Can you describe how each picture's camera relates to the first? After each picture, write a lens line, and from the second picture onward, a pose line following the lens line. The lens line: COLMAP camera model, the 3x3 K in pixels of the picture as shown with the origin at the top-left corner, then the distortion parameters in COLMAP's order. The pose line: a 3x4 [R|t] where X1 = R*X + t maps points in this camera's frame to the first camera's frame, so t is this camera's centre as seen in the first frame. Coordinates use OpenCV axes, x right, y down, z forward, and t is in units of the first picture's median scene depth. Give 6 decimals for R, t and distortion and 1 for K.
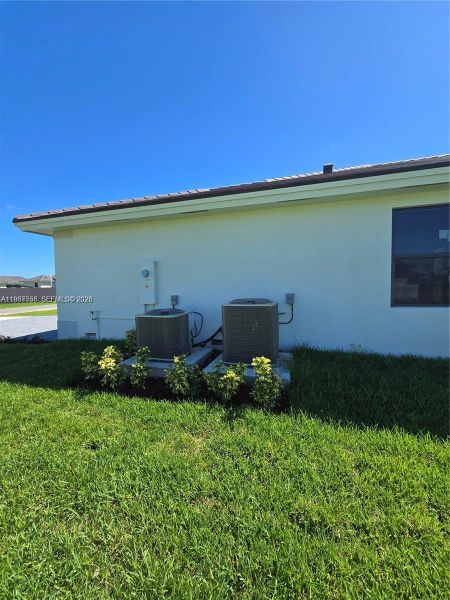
lens RADIAL K [[245.5, 0, 225.2], [0, 245.5, 298.1], [0, 0, 1]] dist [0.000465, 0.001716]
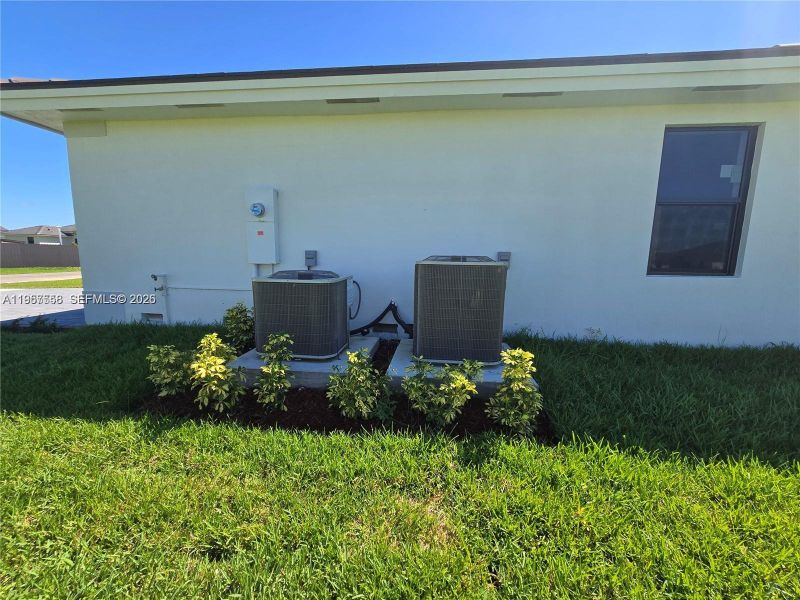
lens RADIAL K [[327.3, 0, 401.5], [0, 327.3, 302.8], [0, 0, 1]] dist [0.000465, 0.001716]
pose [[0.982587, 0.009799, 0.185543, -0.200874], [-0.026614, 0.995733, 0.088355, 0.057709], [-0.183885, -0.091755, 0.978656, 0.249997]]
